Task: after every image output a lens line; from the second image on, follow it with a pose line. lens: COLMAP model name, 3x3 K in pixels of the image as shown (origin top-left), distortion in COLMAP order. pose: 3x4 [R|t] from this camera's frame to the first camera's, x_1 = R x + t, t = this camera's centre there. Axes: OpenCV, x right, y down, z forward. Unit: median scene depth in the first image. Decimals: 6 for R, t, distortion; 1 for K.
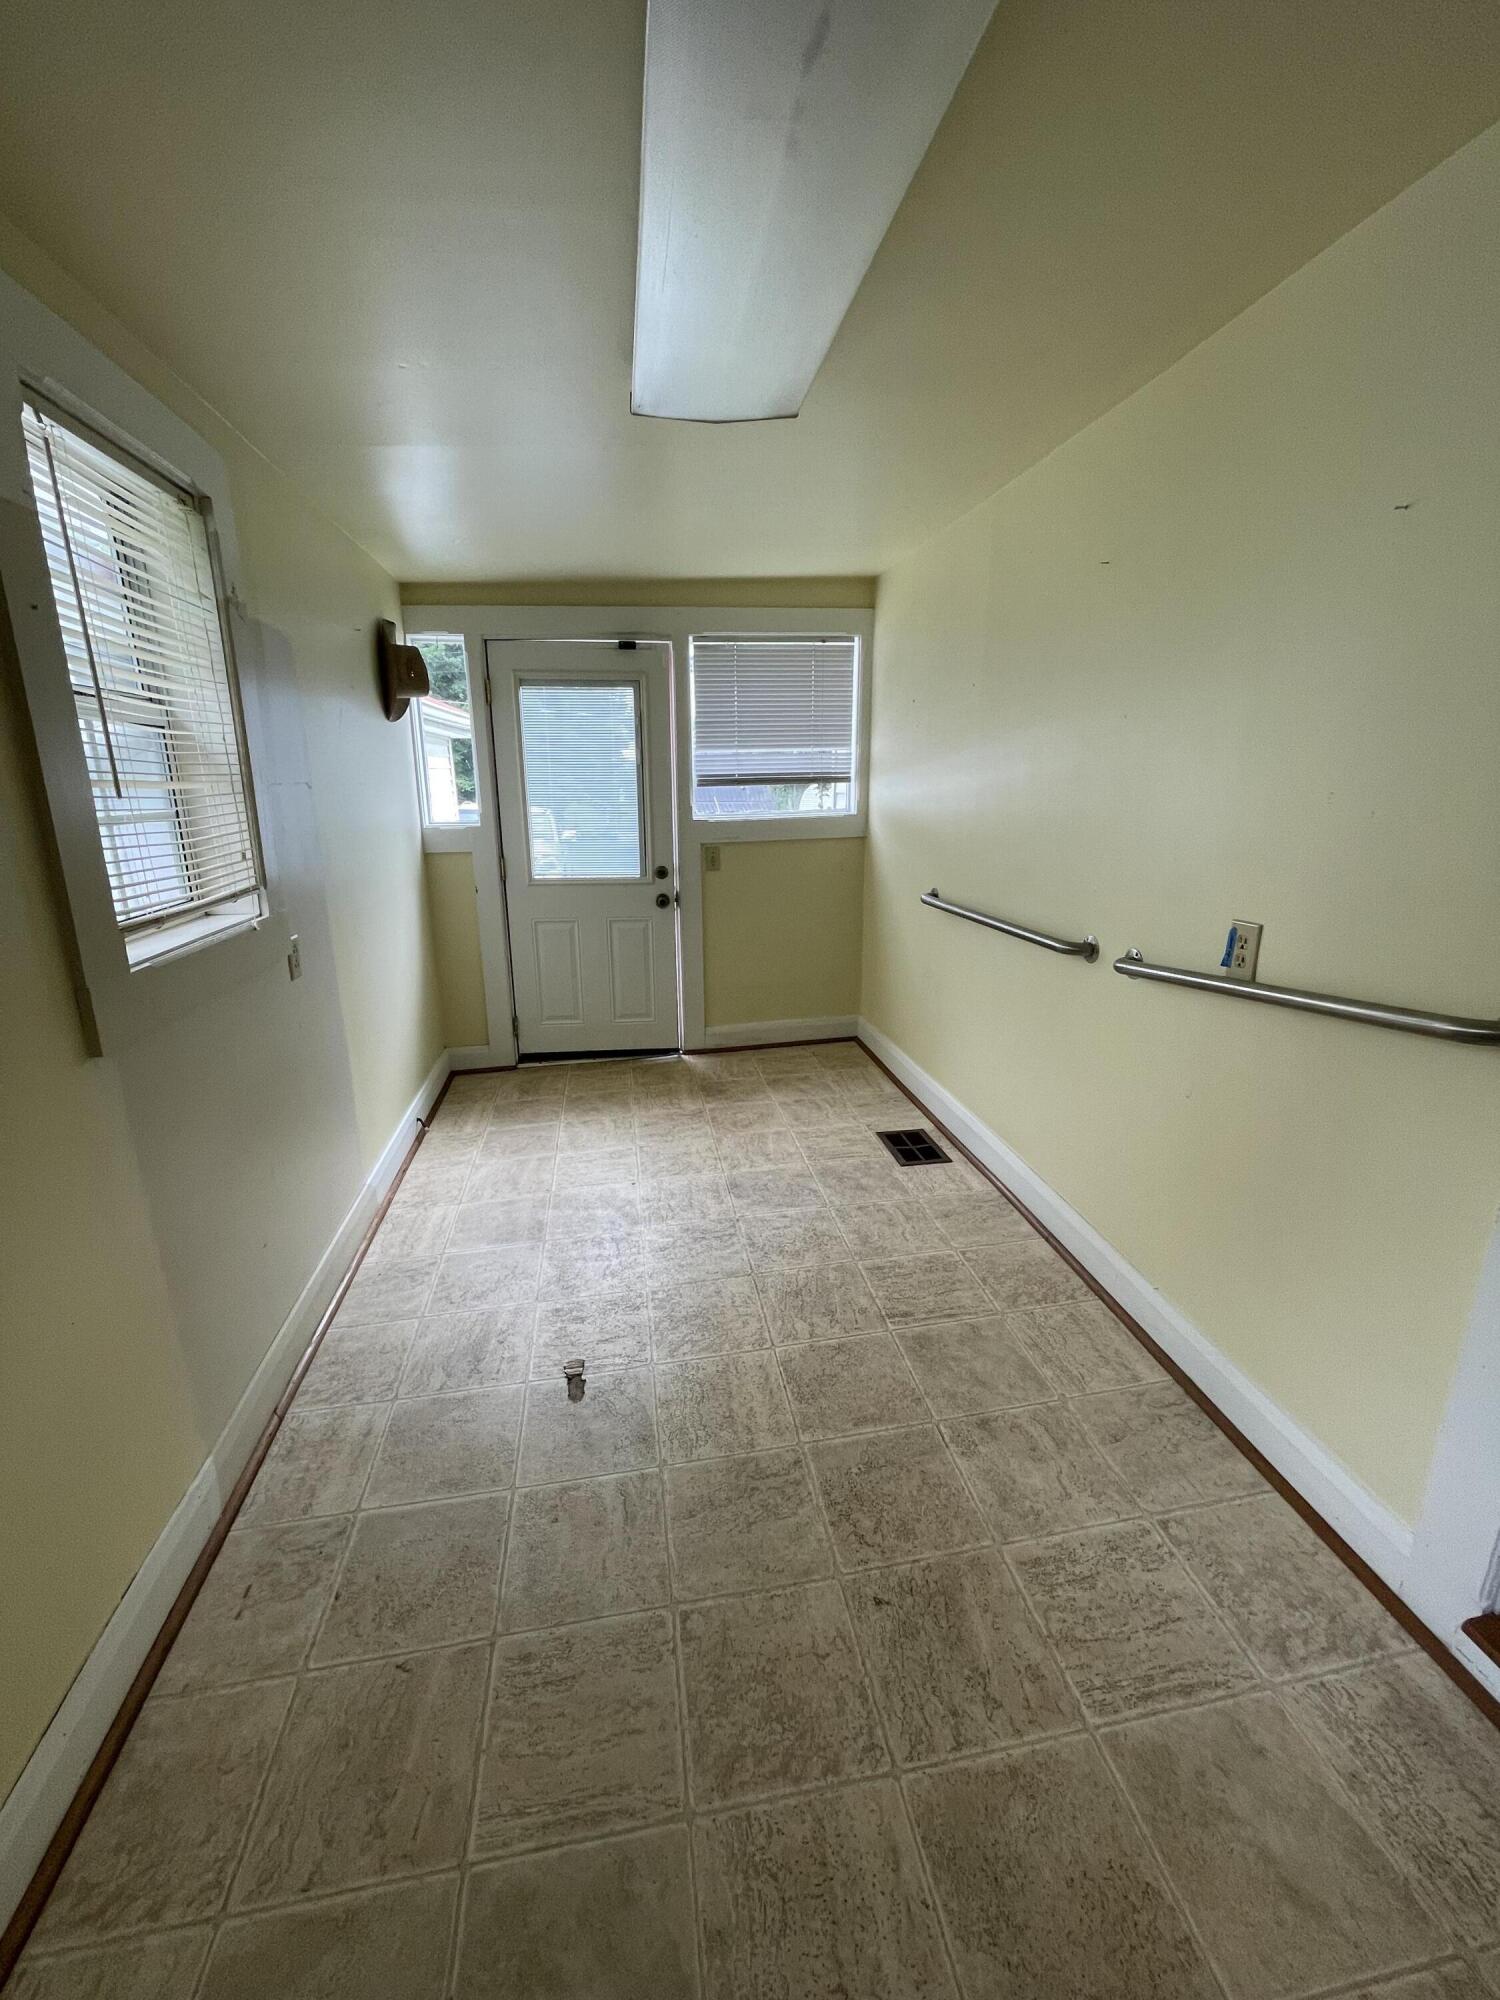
lens RADIAL K [[805.5, 0, 739.5], [0, 805.5, 990.5], [0, 0, 1]] dist [-0.005293, -0.000111]
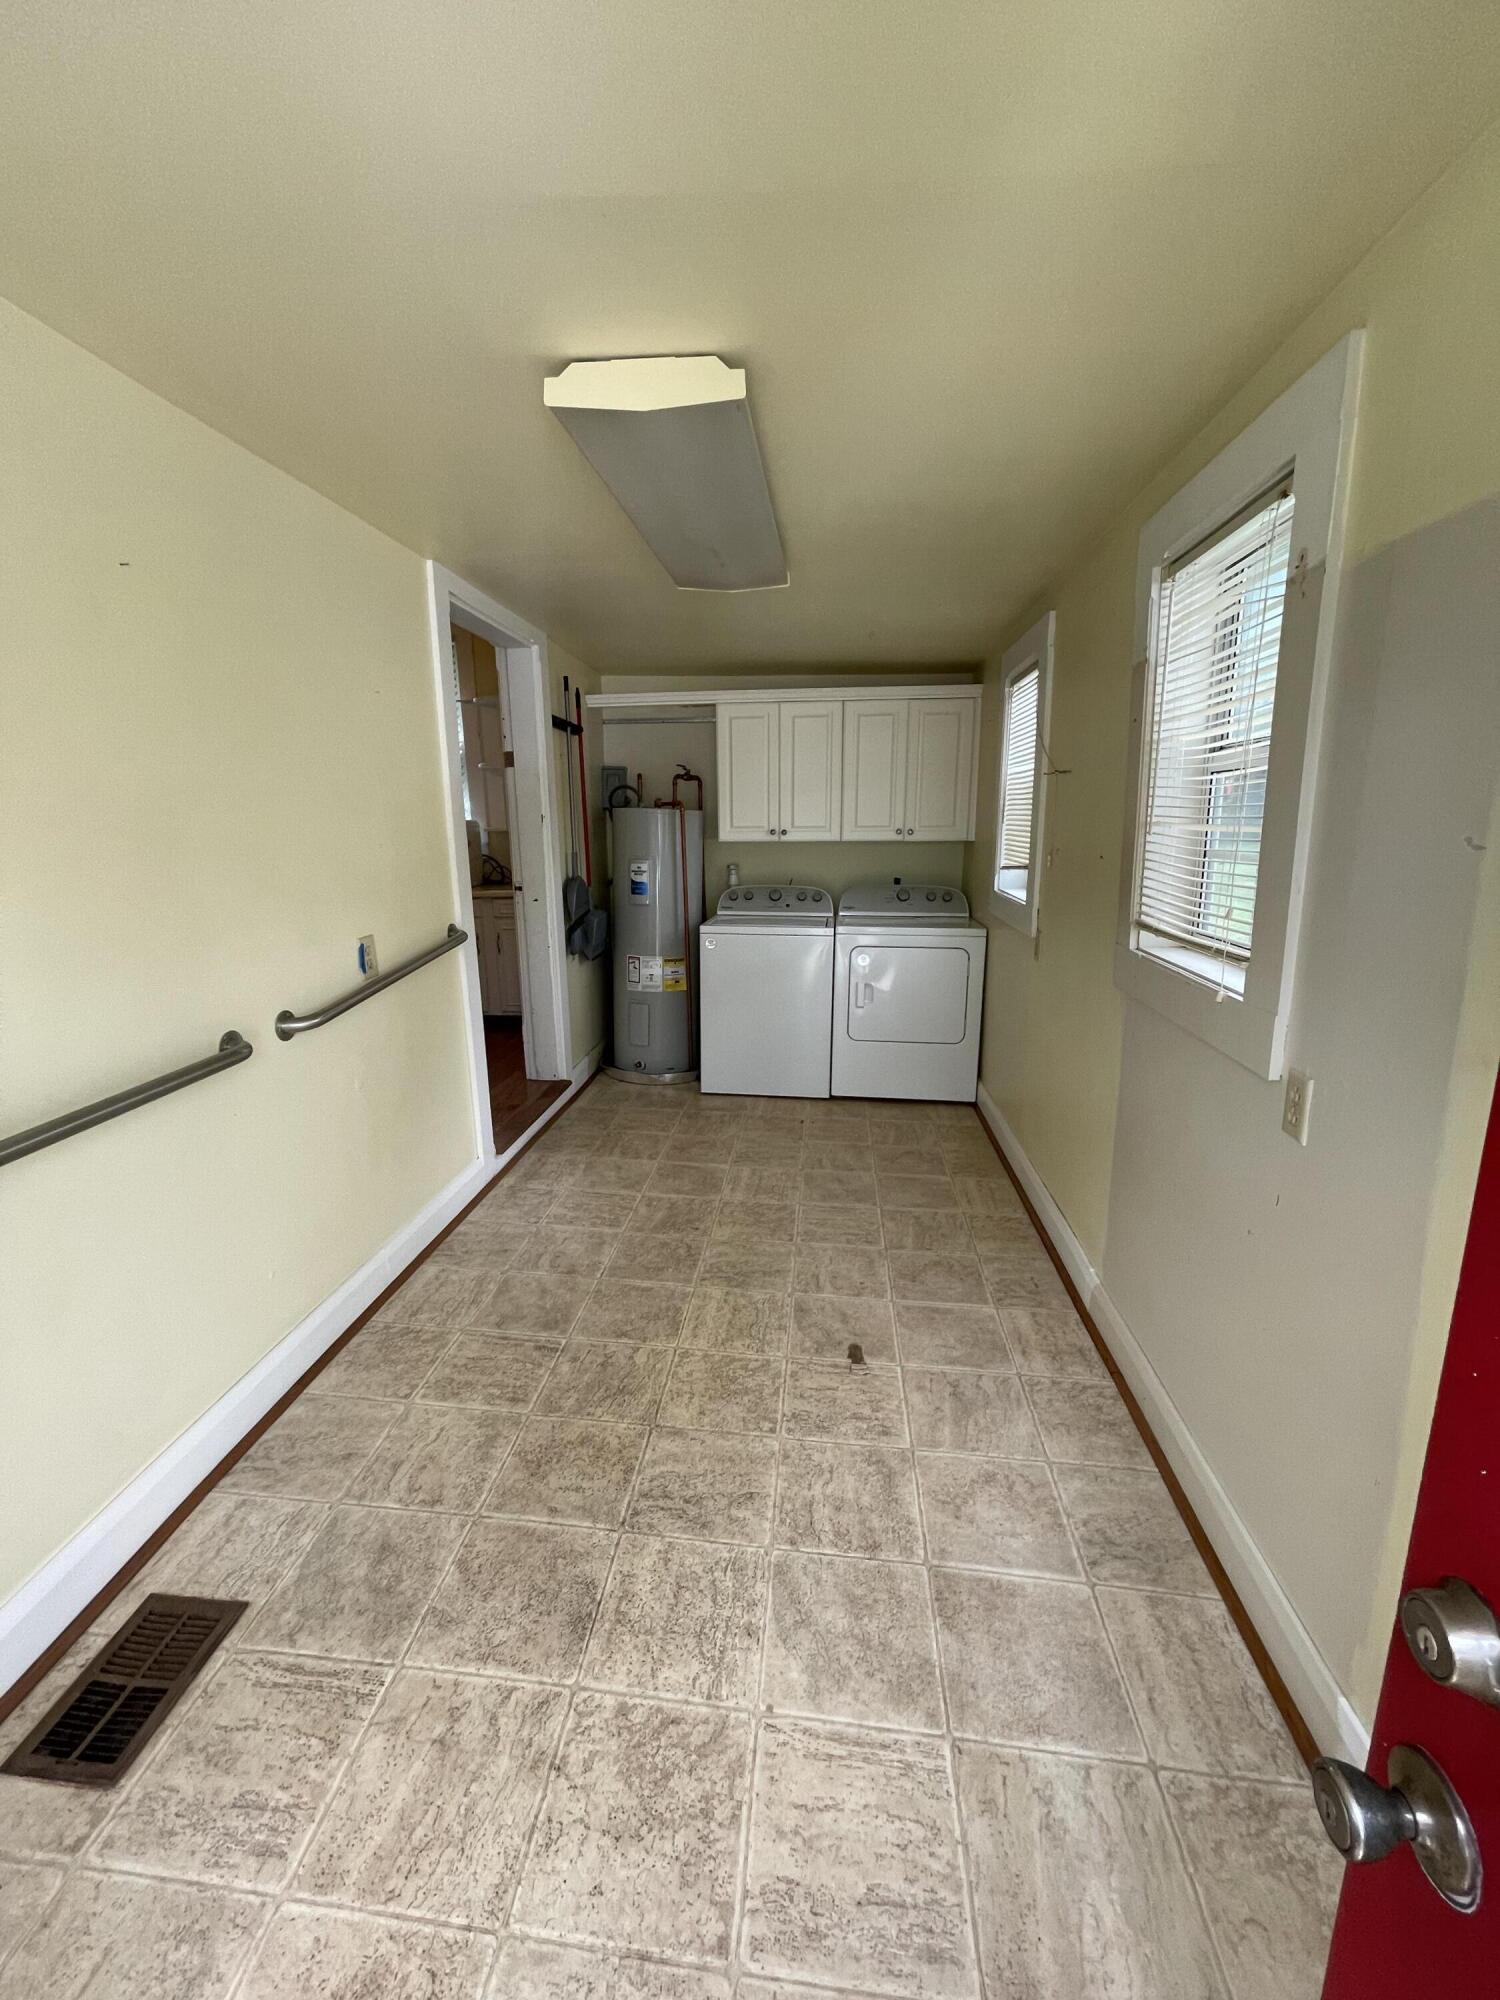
lens RADIAL K [[805.5, 0, 741.2], [0, 805.5, 995.0], [0, 0, 1]] dist [-0.005293, -0.000111]
pose [[-0.964251, -0.034078, 0.262789, -0.309371], [0.090480, 0.889755, 0.447381, -0.456609], [-0.249064, 0.455165, -0.854864, 1.678843]]
